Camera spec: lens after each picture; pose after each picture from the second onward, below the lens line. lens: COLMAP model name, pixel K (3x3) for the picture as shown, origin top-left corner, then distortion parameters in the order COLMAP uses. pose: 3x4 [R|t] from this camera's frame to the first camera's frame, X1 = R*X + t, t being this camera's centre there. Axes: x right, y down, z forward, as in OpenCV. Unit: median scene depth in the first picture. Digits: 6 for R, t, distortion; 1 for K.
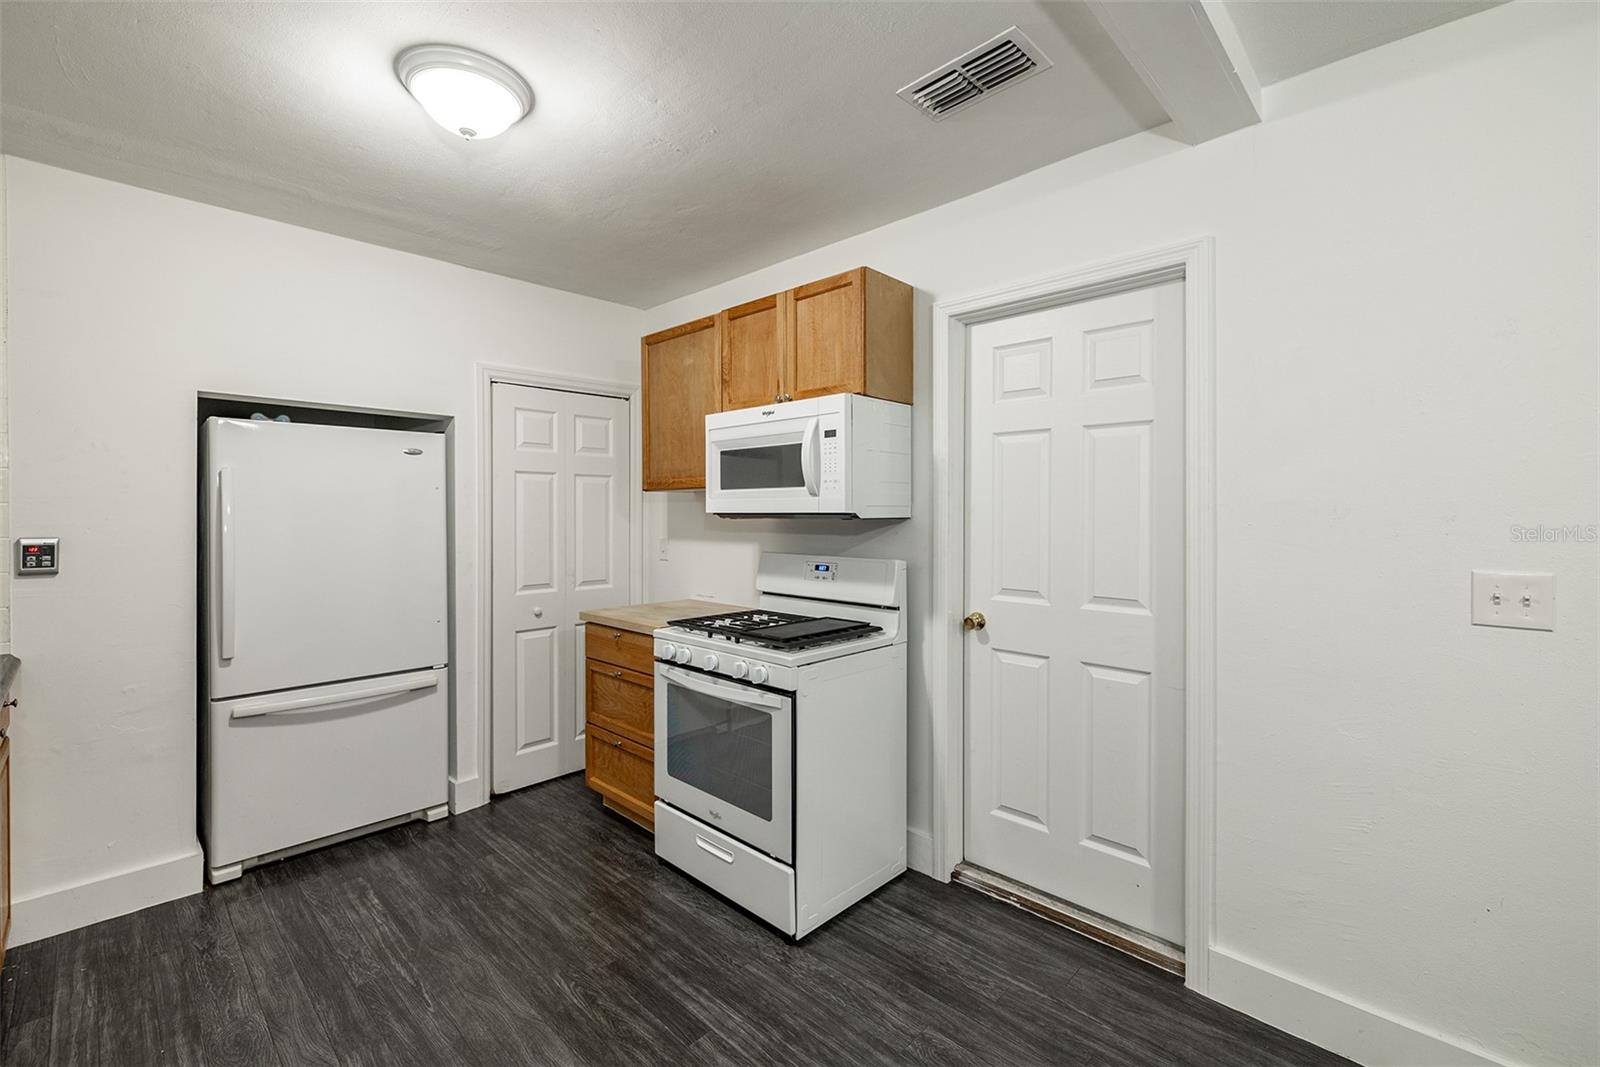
lens RADIAL K [[685.4, 0, 798.4], [0, 685.4, 515.2], [0, 0, 1]] dist [0.002344, -0.000152]
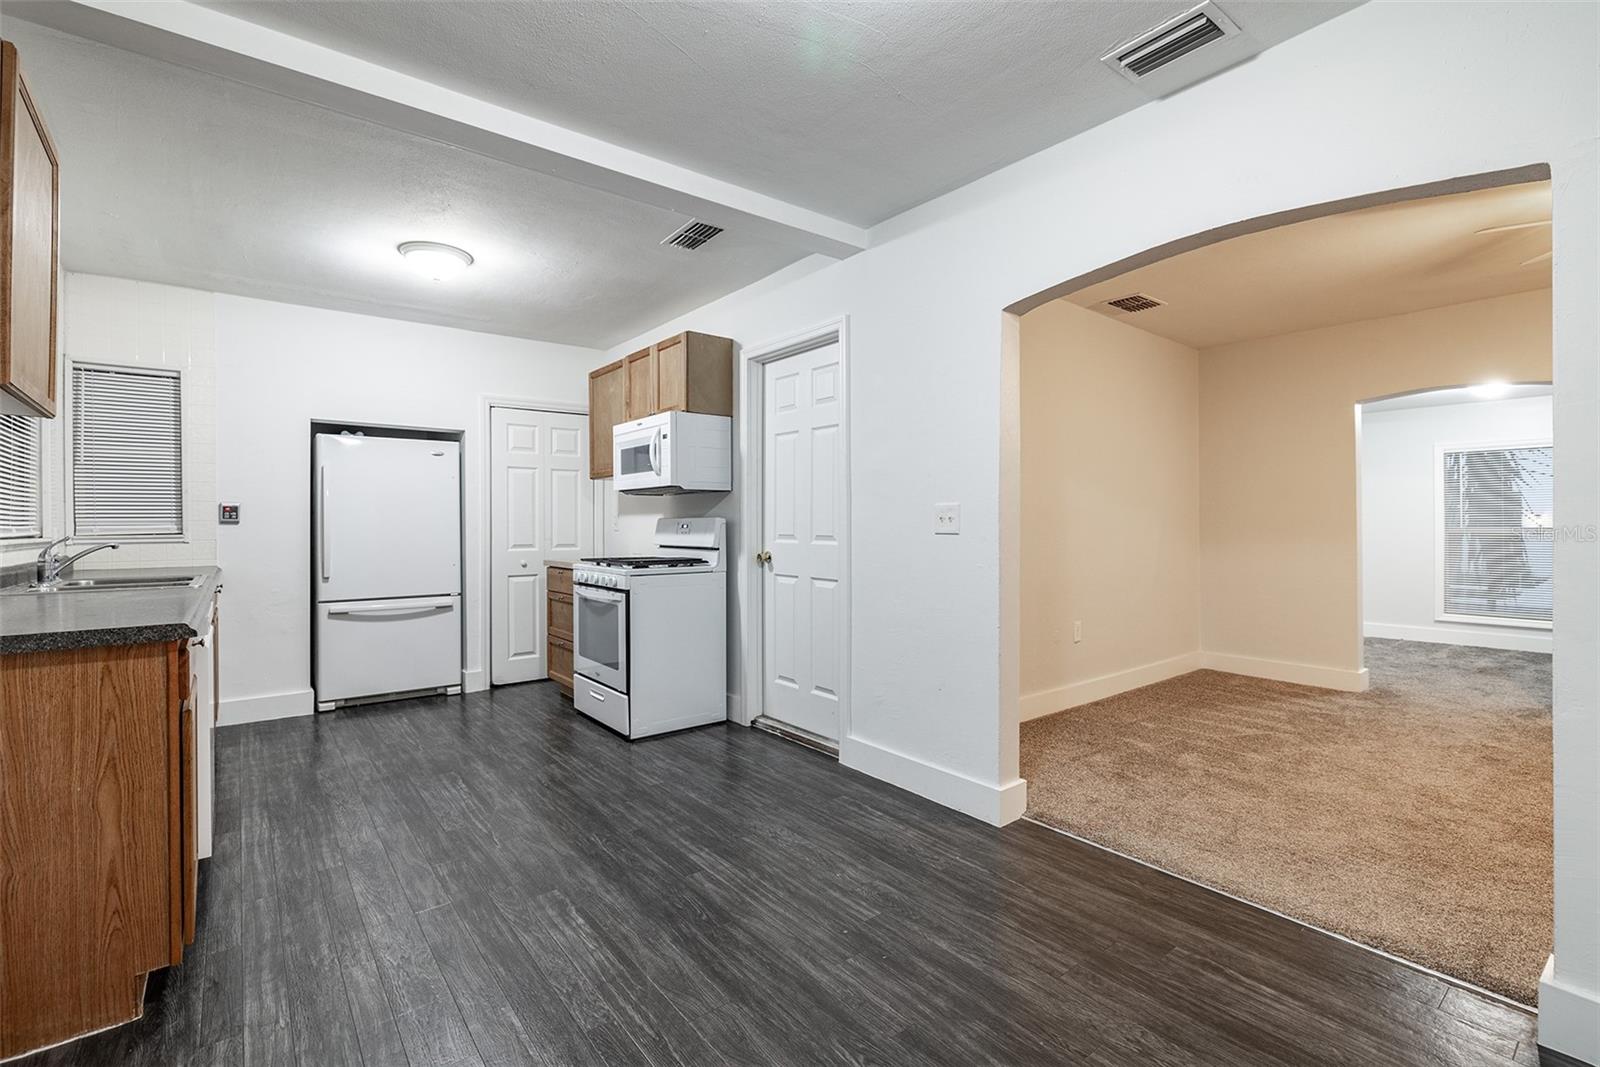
lens RADIAL K [[716.7, 0, 805.2], [0, 716.7, 526.2], [0, 0, 1]] dist [-0.002728, 0.000279]
pose [[0.991386, -0.002327, -0.130951, 0.546928], [0.002129, 0.999996, -0.001648, 0.087013], [0.130954, 0.001355, 0.991387, -0.570316]]
